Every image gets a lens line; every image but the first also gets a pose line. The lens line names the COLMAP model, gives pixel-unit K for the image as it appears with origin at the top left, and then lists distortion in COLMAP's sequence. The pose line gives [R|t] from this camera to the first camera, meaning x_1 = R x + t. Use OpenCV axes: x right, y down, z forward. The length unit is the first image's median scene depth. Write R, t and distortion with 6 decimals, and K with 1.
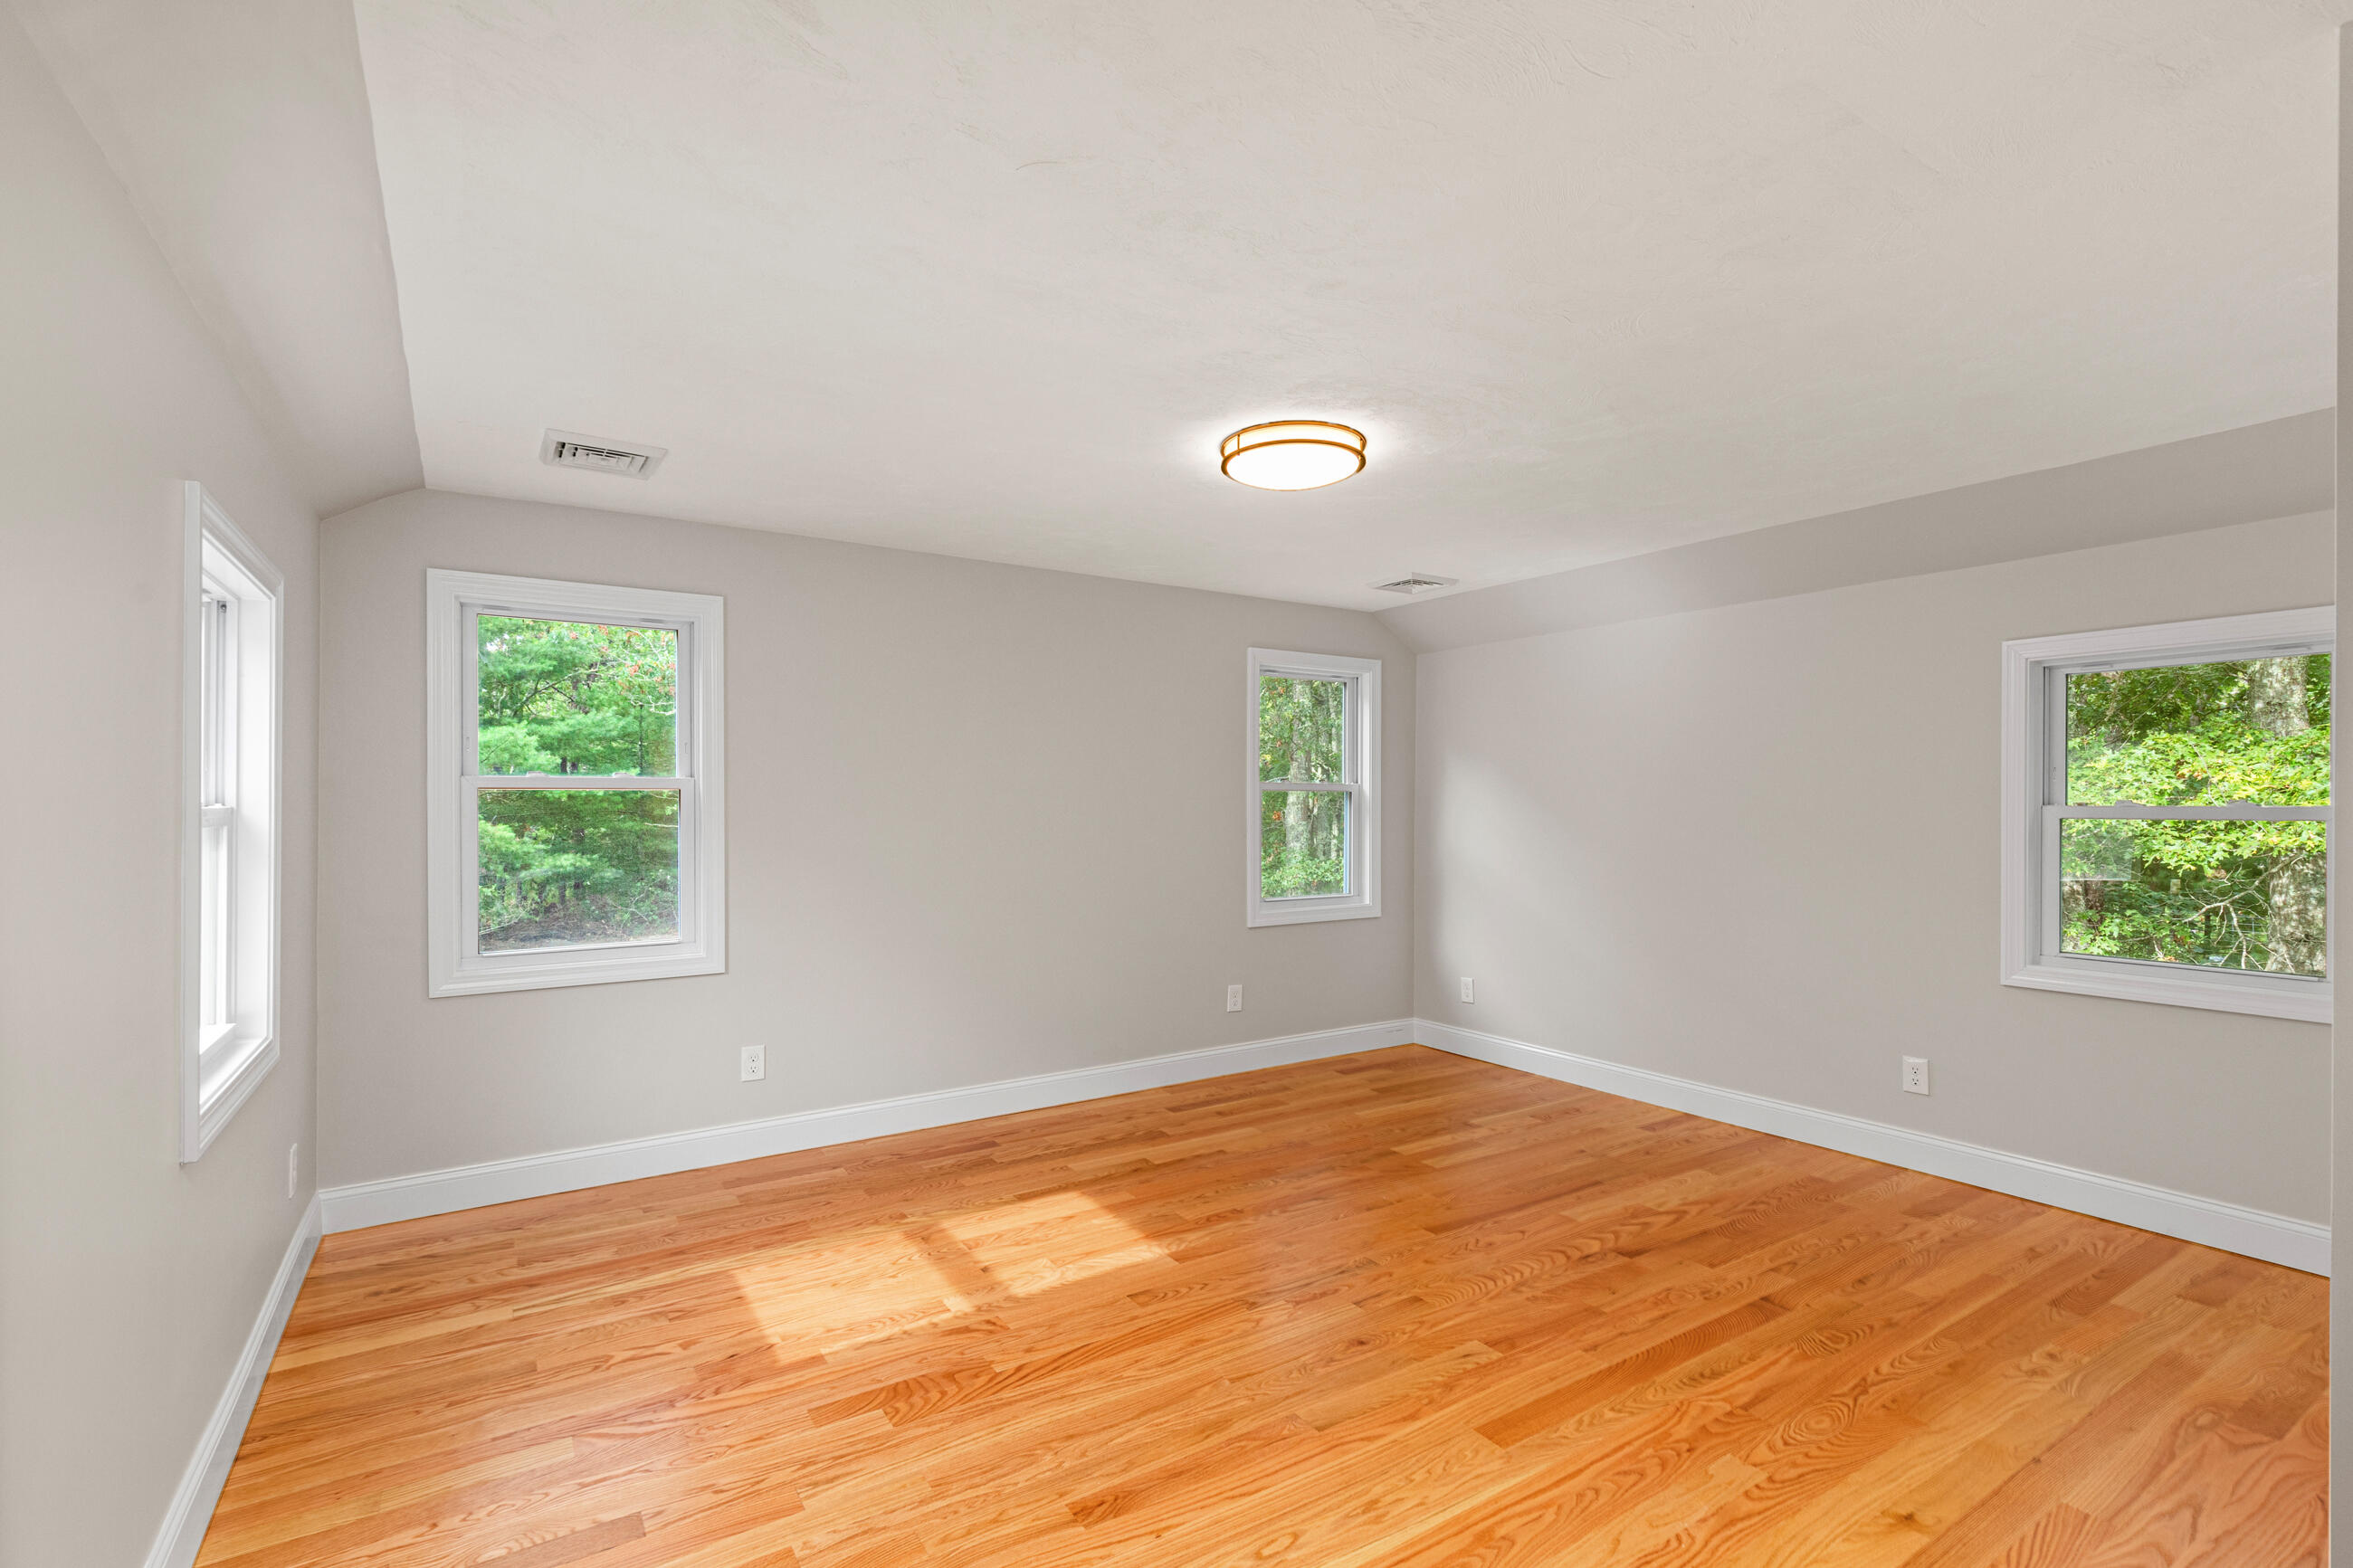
lens RADIAL K [[1069.9, 0, 1185.9], [0, 1069.9, 795.6], [0, 0, 1]] dist [0.010442, -0.000448]
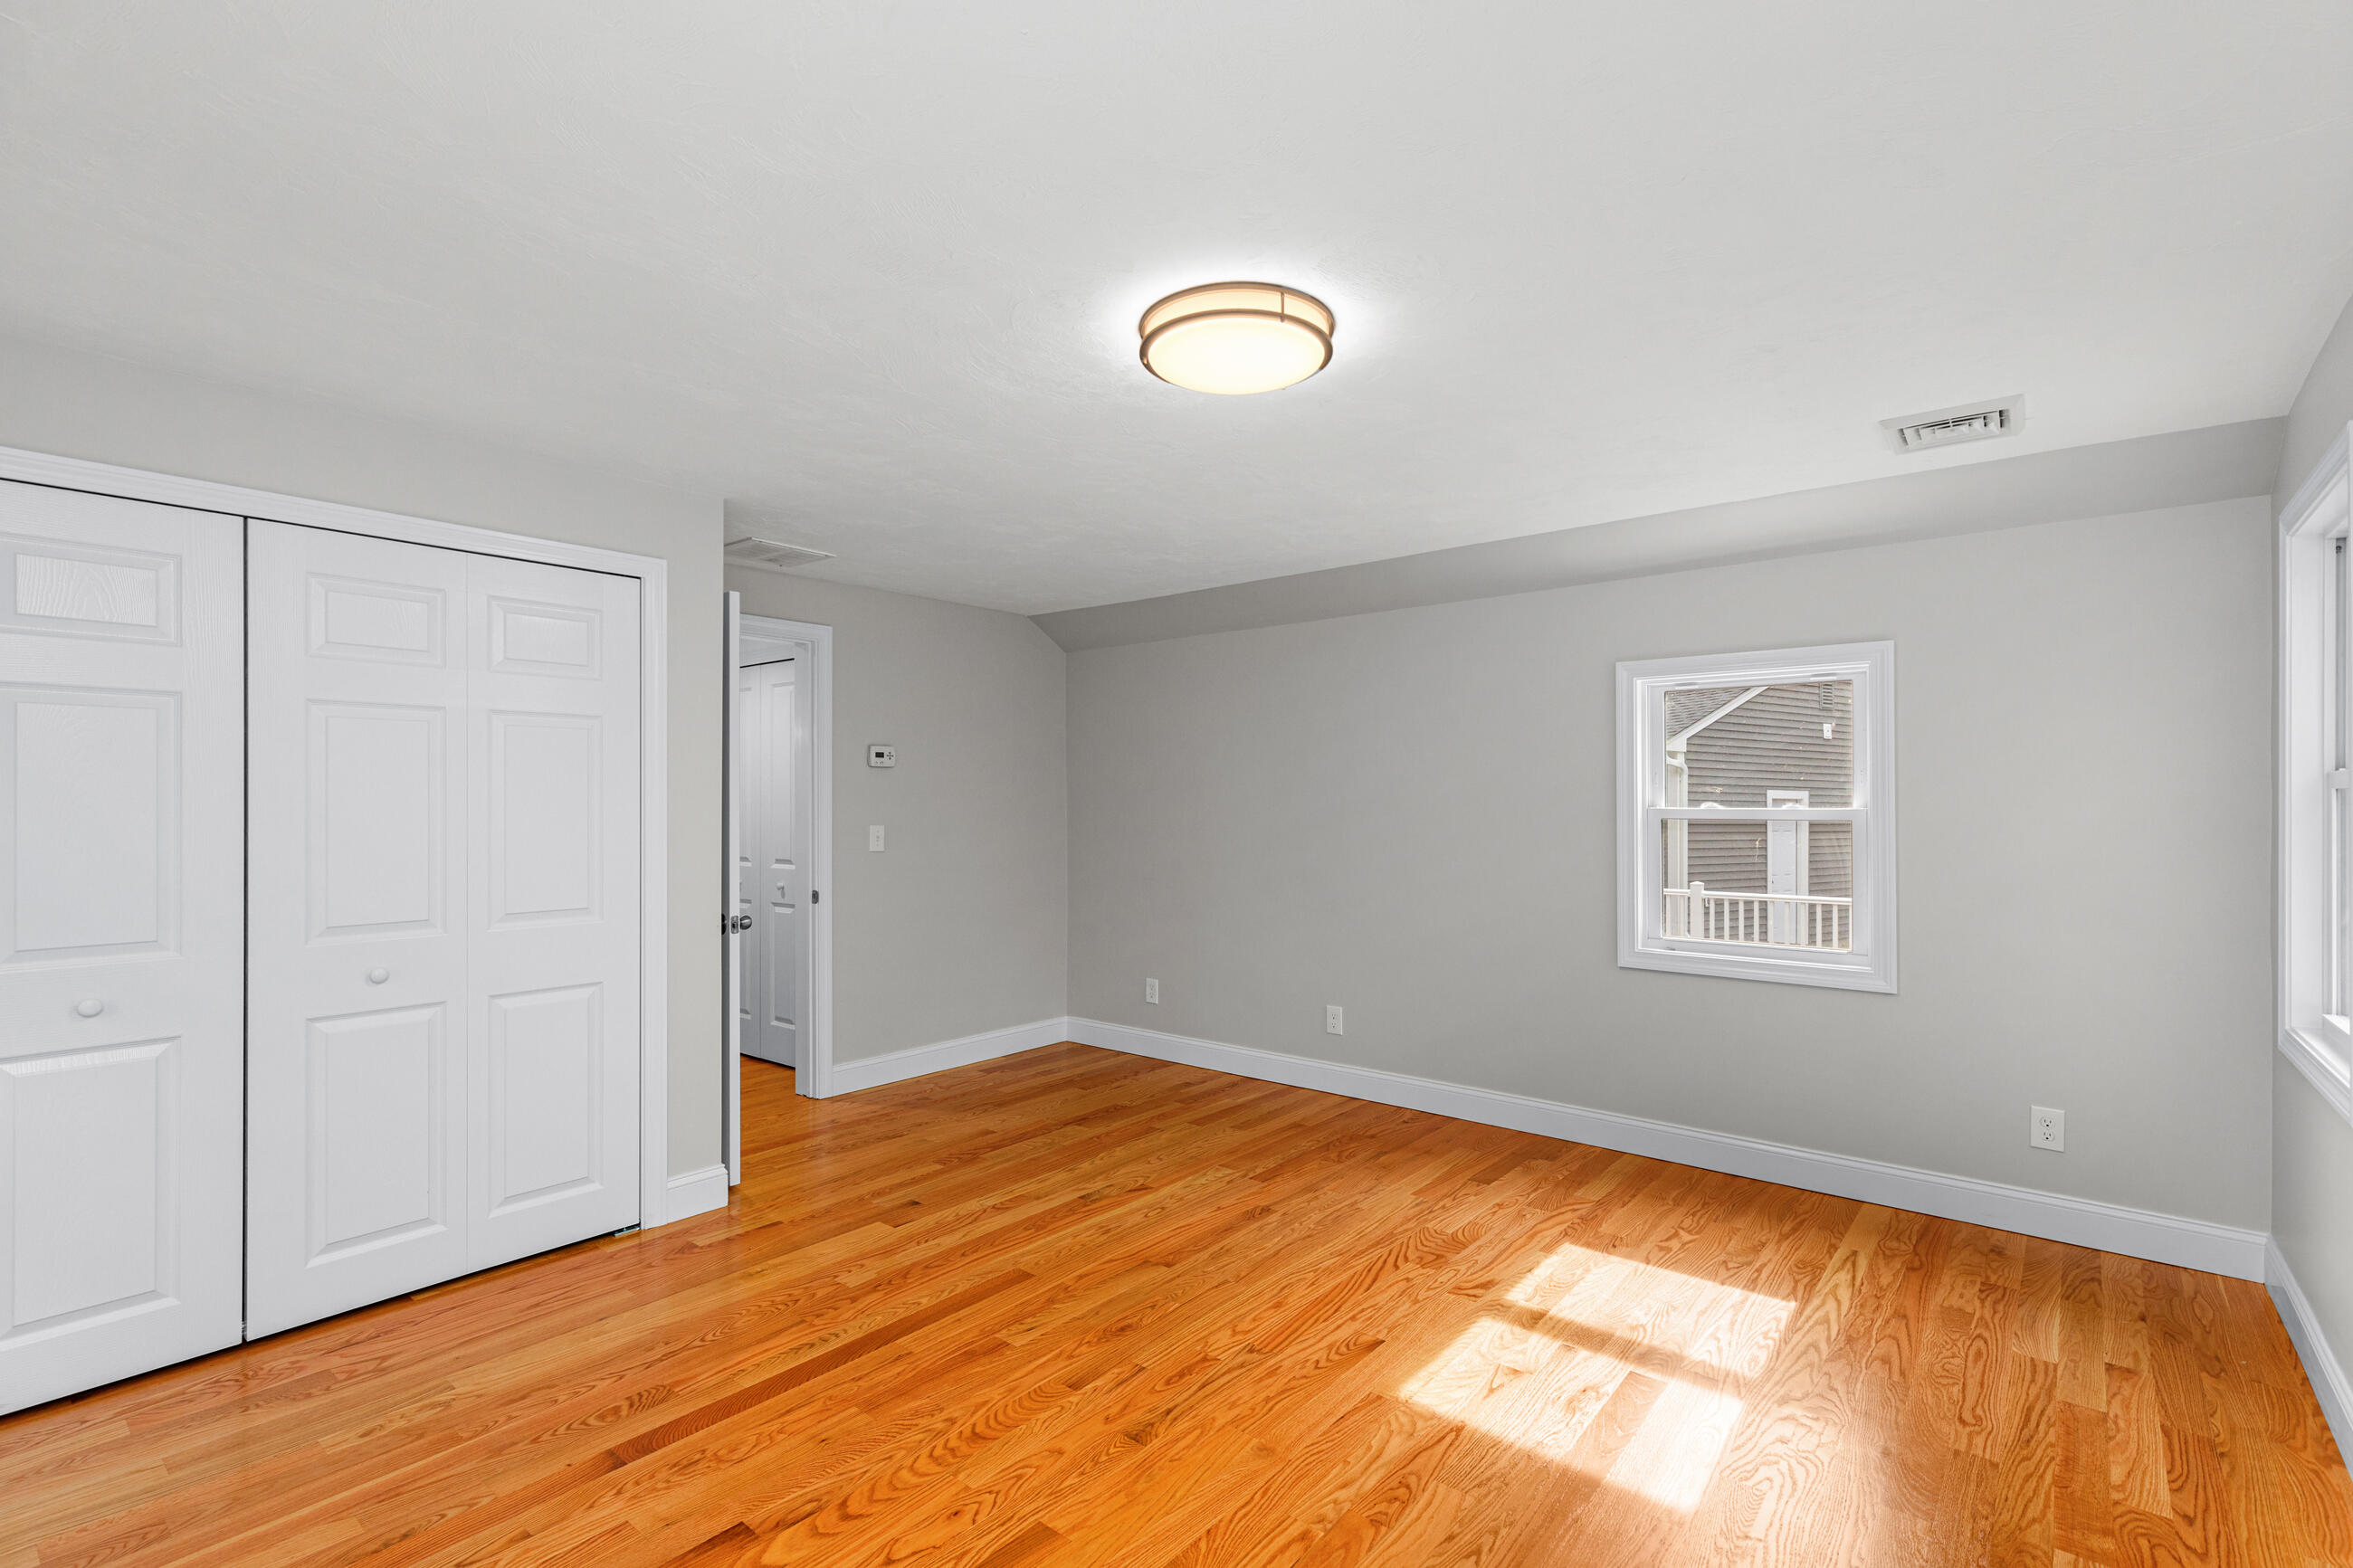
lens RADIAL K [[1069.9, 0, 1185.9], [0, 1069.9, 795.6], [0, 0, 1]] dist [0.010442, -0.000448]
pose [[-0.954664, -0.001662, -0.297680, 0.362514], [0.002658, 0.999897, -0.014108, 0.011111], [0.297673, -0.014260, -0.954561, 1.737210]]
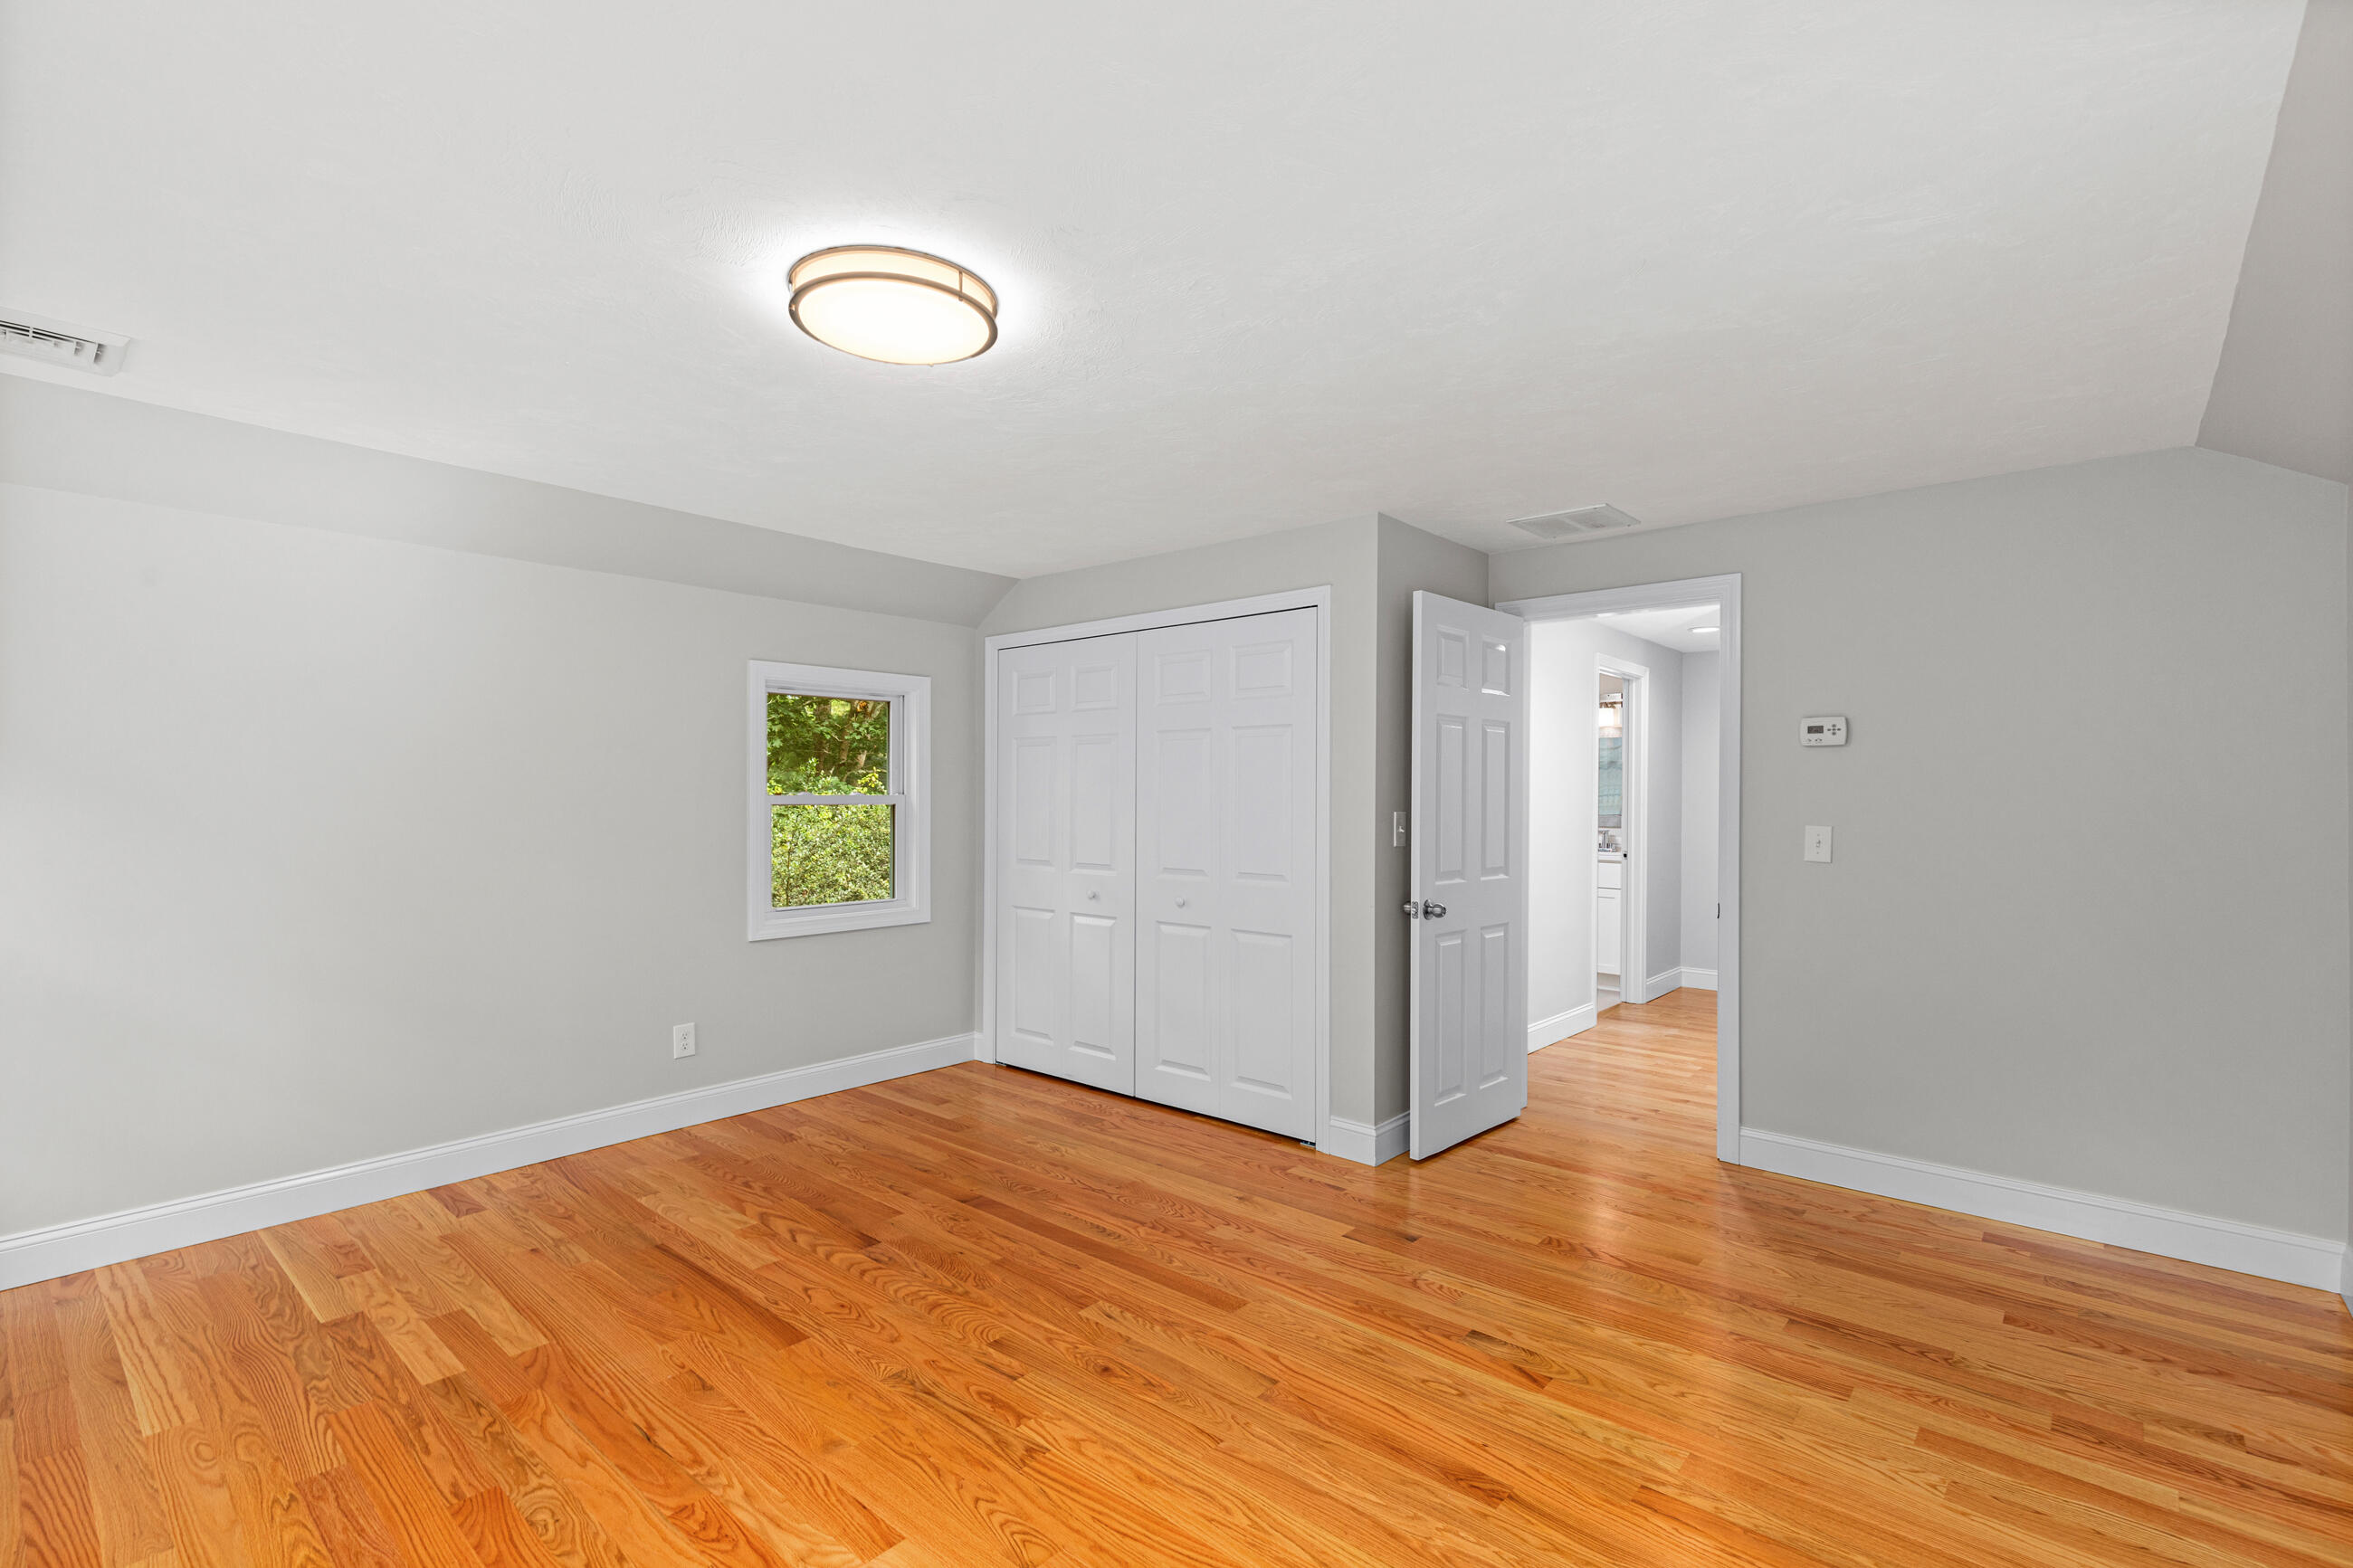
lens RADIAL K [[1069.9, 0, 1185.9], [0, 1069.9, 795.6], [0, 0, 1]] dist [0.010442, -0.000448]
pose [[-0.271632, -0.002129, 0.962399, -0.652979], [-0.011637, 0.999932, -0.001072, 0.007925], [-0.962331, -0.011491, -0.271638, 1.030359]]
